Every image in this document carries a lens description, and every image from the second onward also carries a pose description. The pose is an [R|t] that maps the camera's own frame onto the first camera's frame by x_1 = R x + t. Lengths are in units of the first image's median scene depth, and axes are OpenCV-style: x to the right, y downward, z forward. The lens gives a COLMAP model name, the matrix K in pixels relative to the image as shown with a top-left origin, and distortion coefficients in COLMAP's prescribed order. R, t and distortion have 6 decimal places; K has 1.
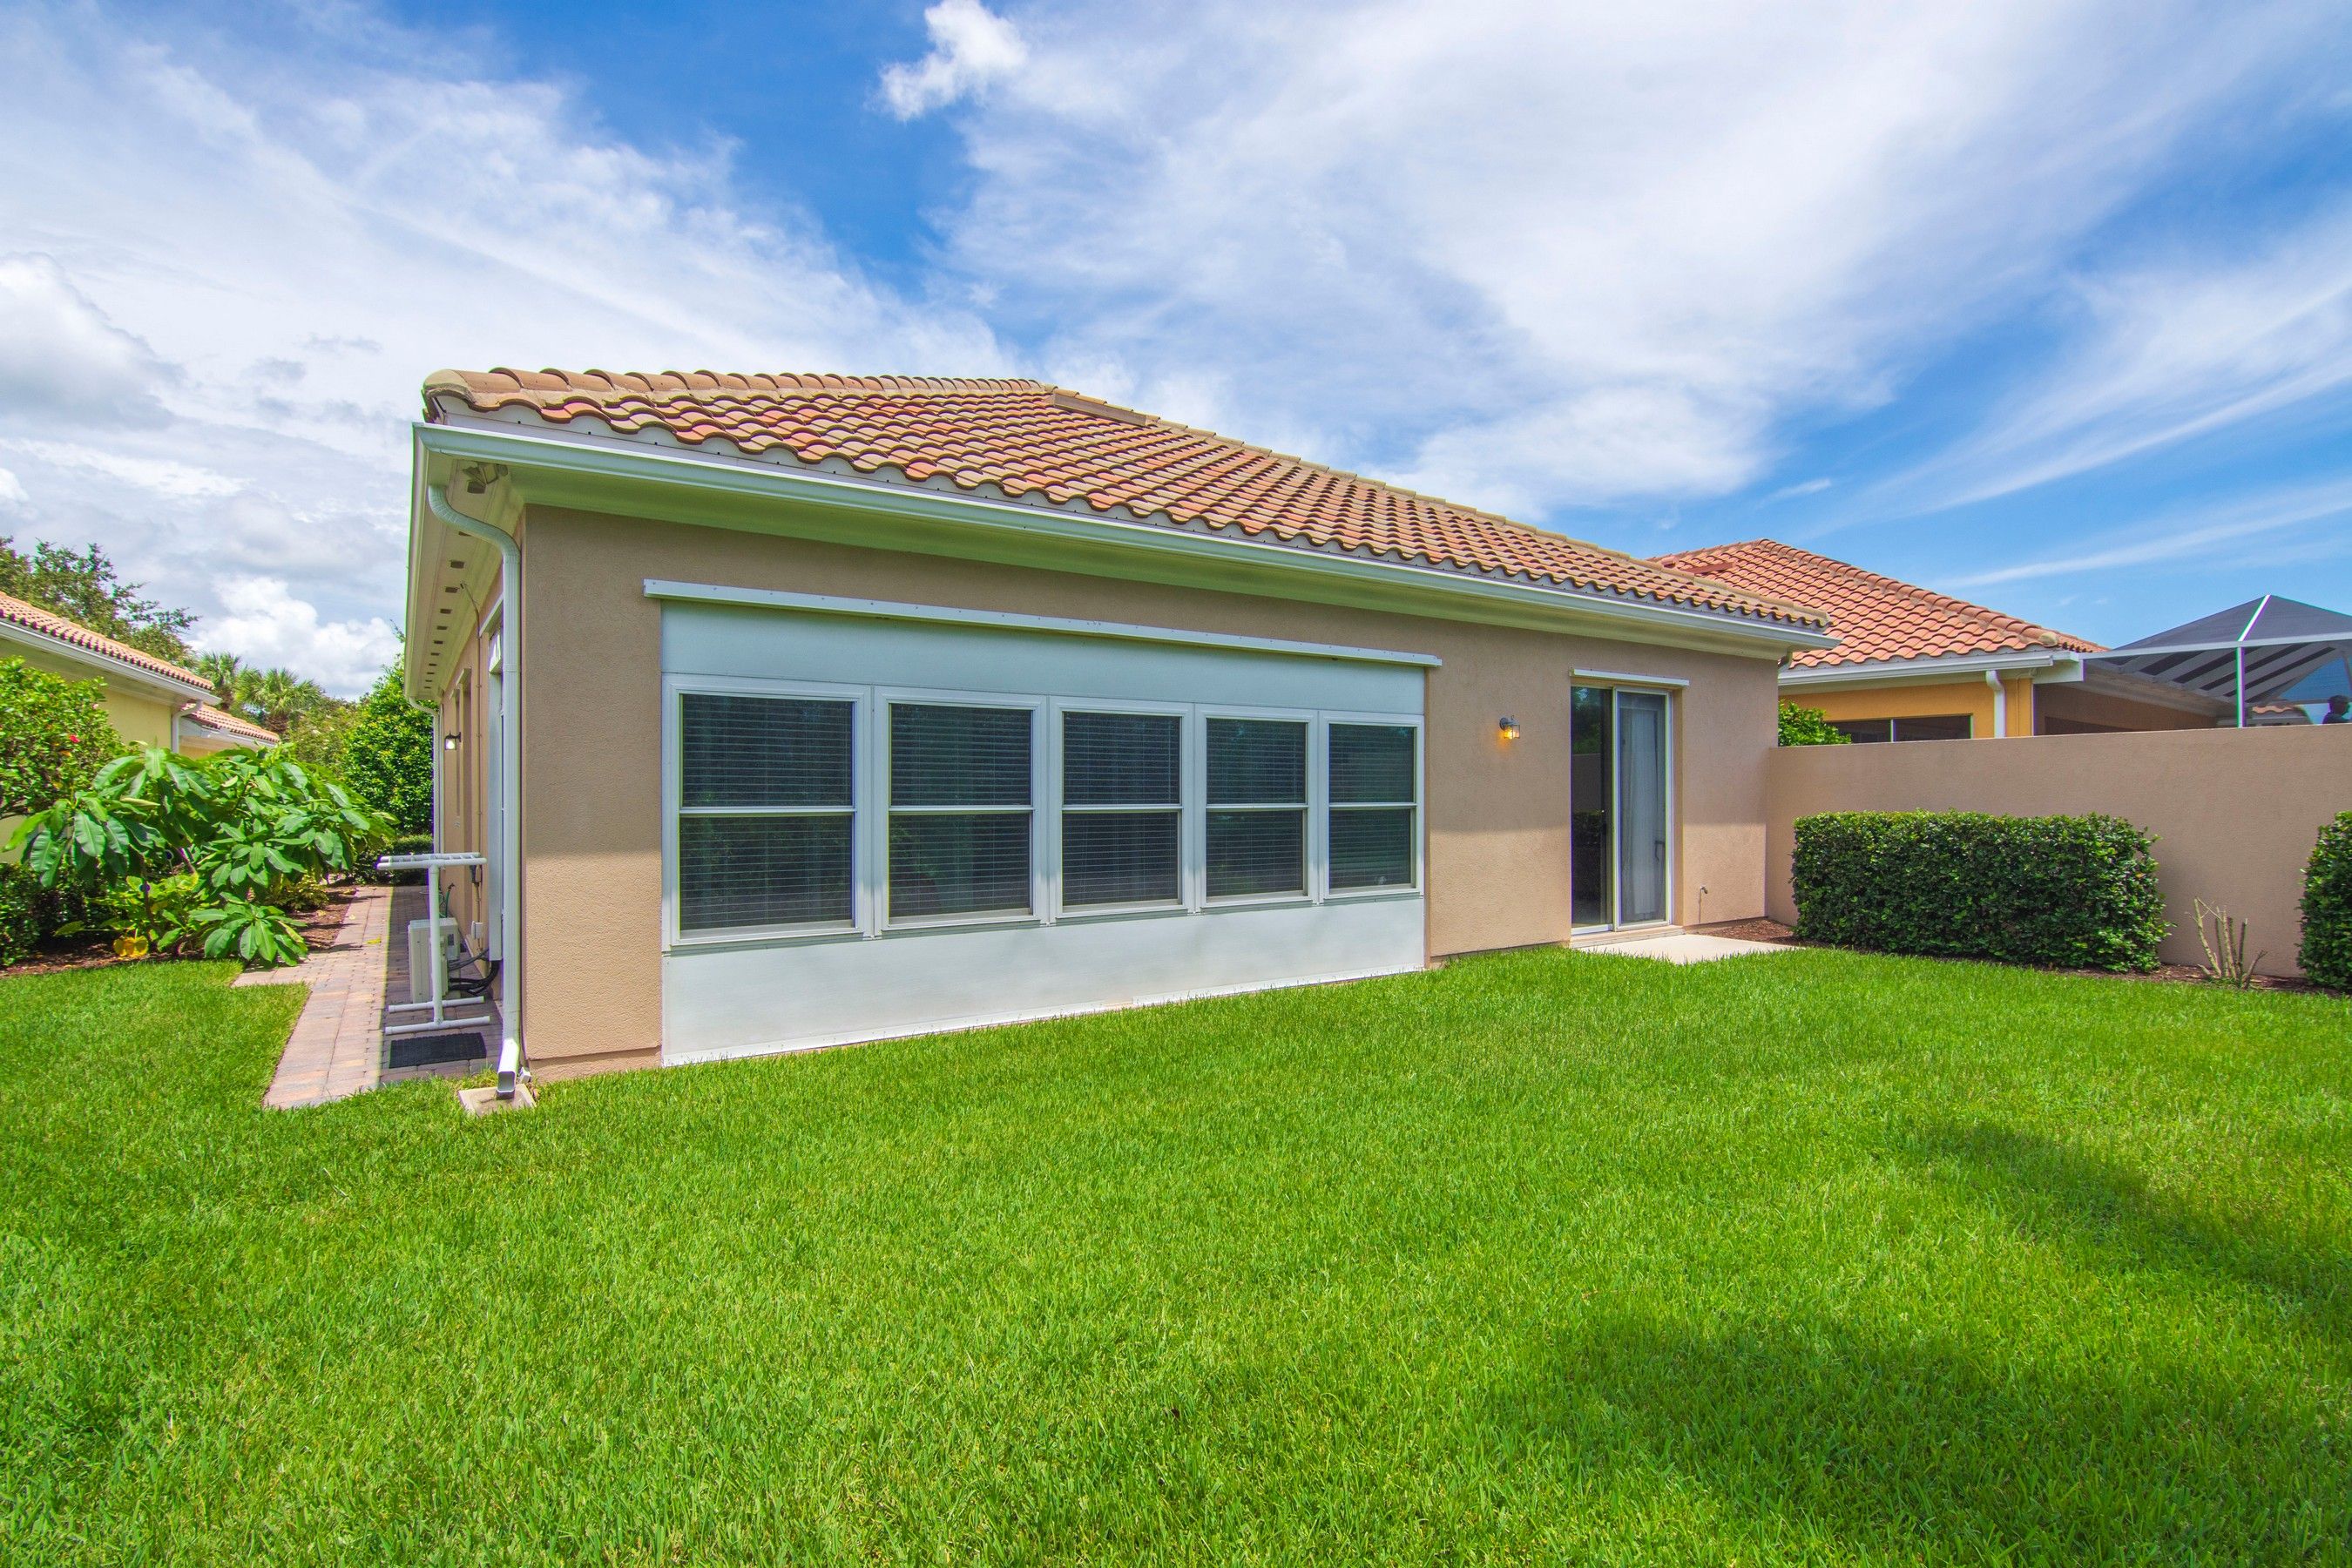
lens RADIAL K [[1653.0, 0, 1179.5], [0, 1653.0, 791.3], [0, 0, 1]] dist [0.001372, -0.000782]
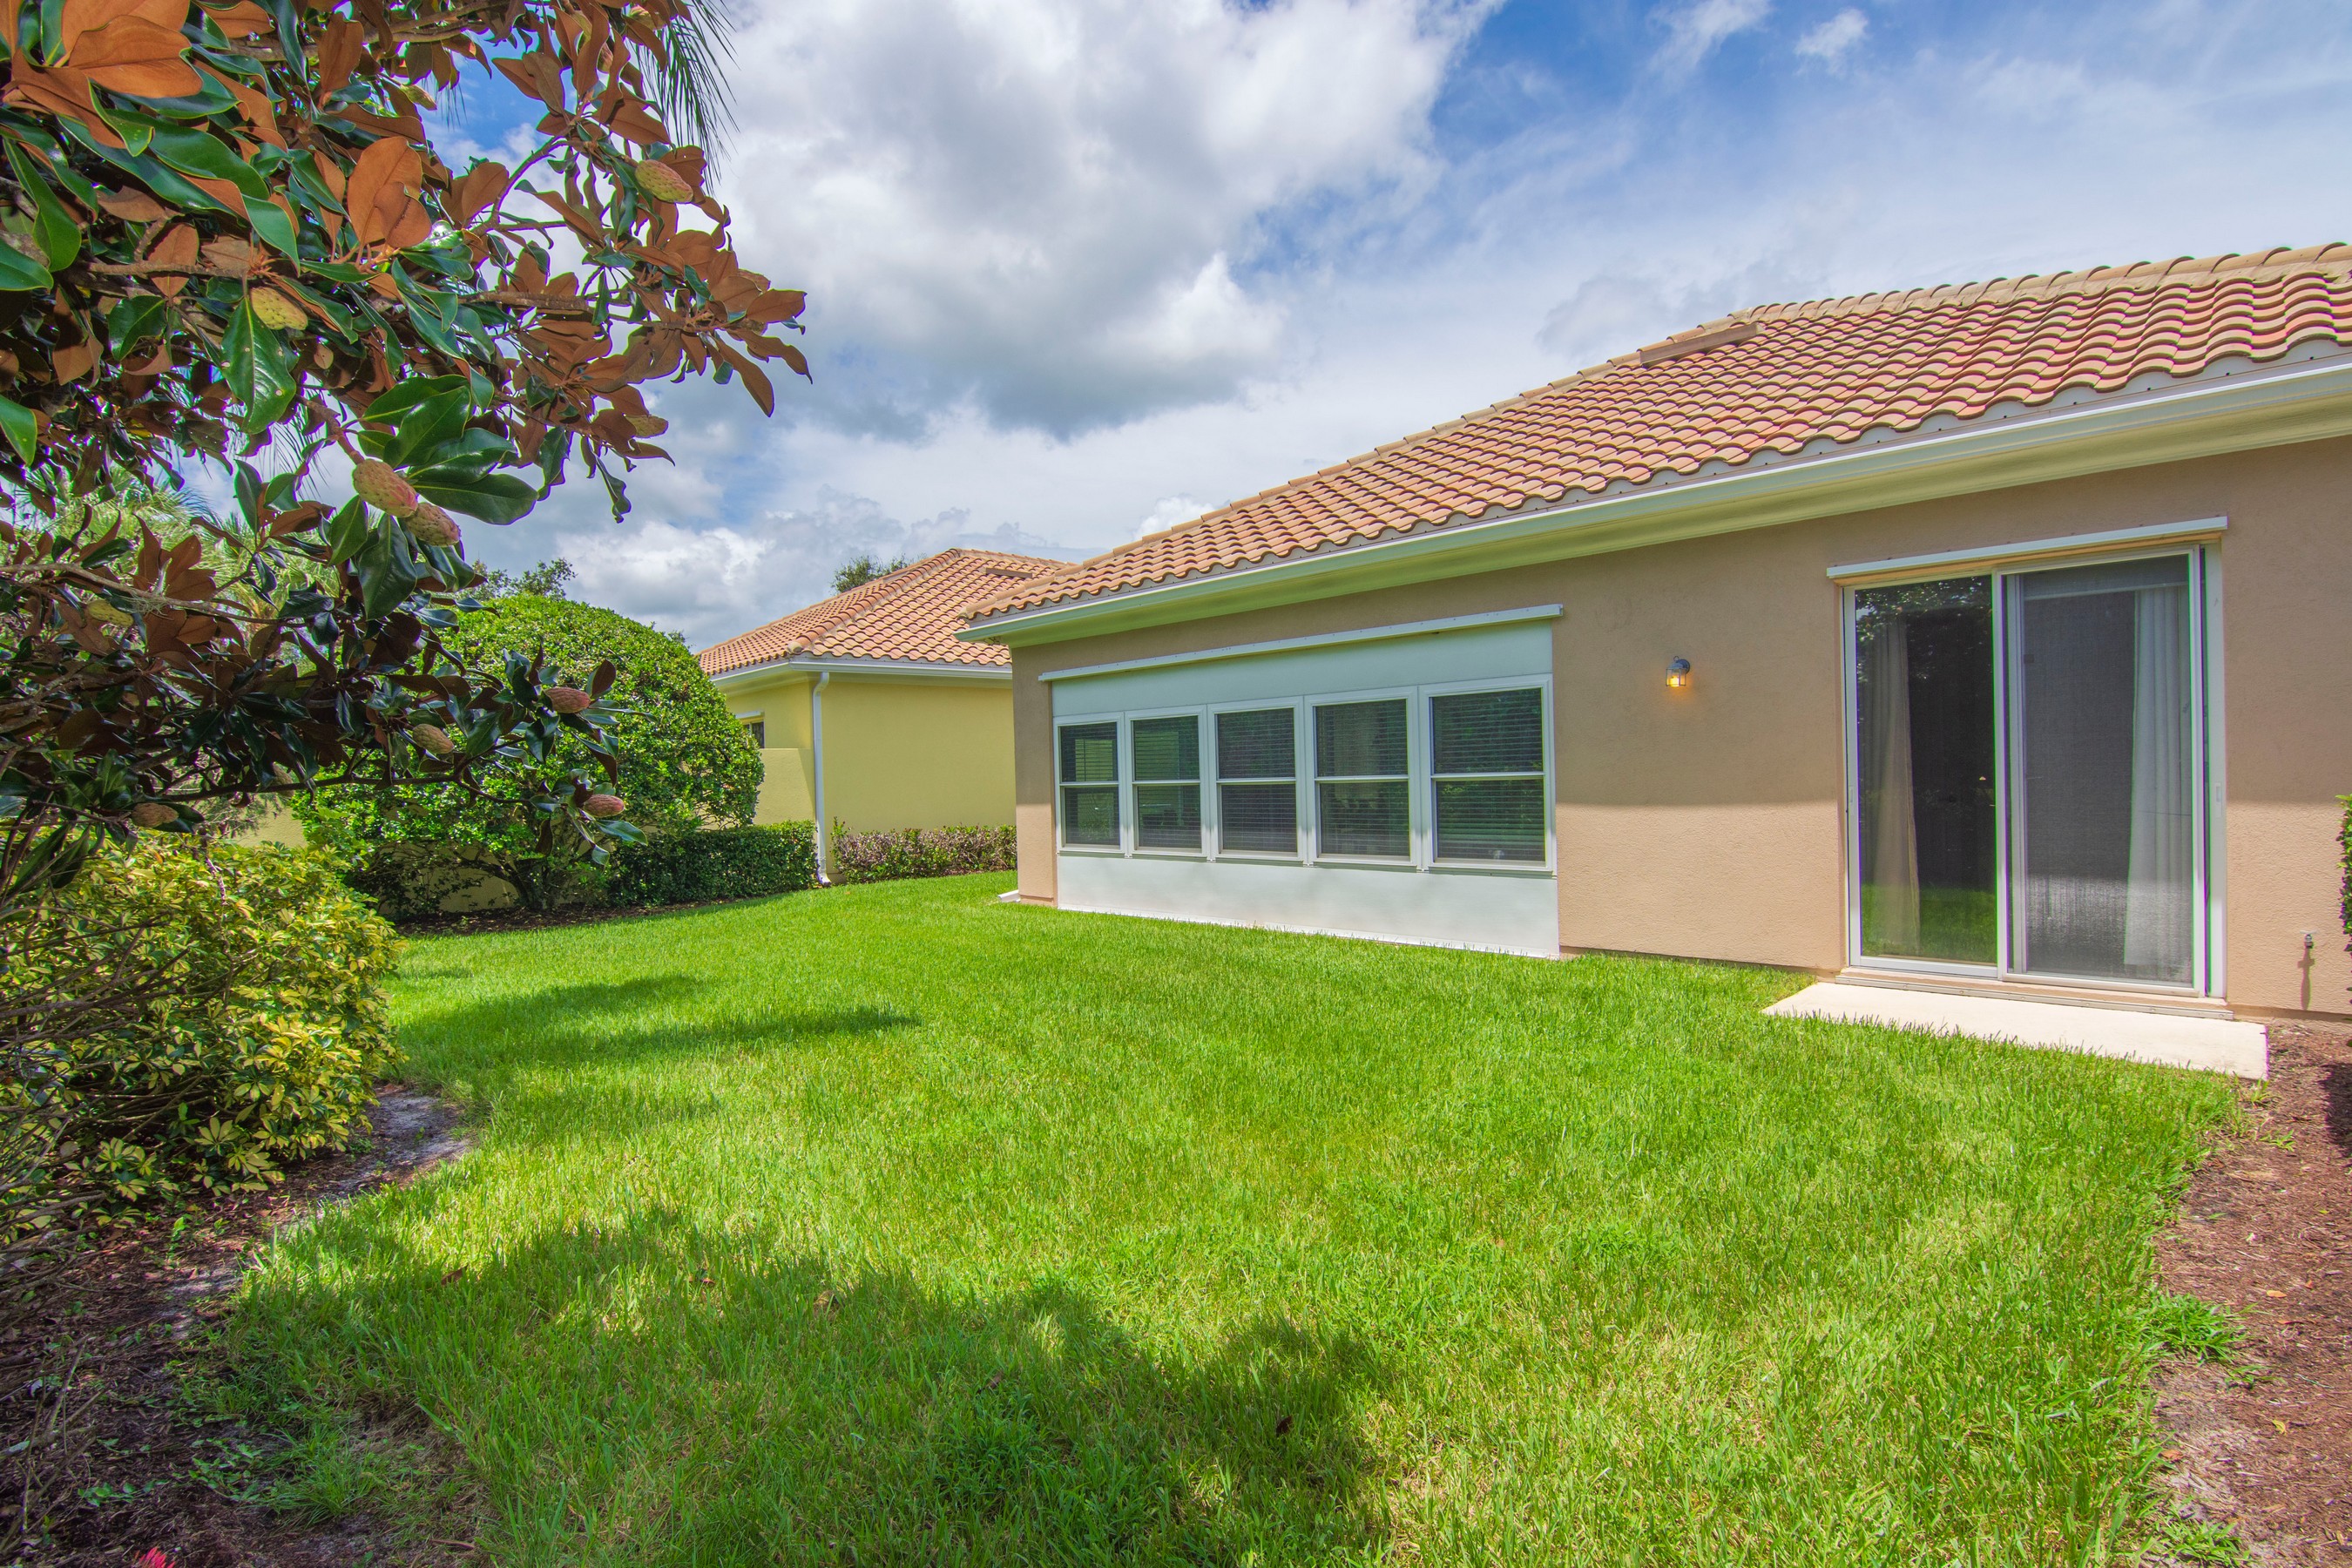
lens RADIAL K [[1653.0, 0, 1178.8], [0, 1653.0, 781.6], [0, 0, 1]] dist [0.001372, -0.000782]
pose [[-0.173345, 0.010935, -0.984800, 1.130029], [0.029883, 0.999536, 0.005838, 0.000951], [0.984408, -0.028417, -0.173591, 1.020414]]
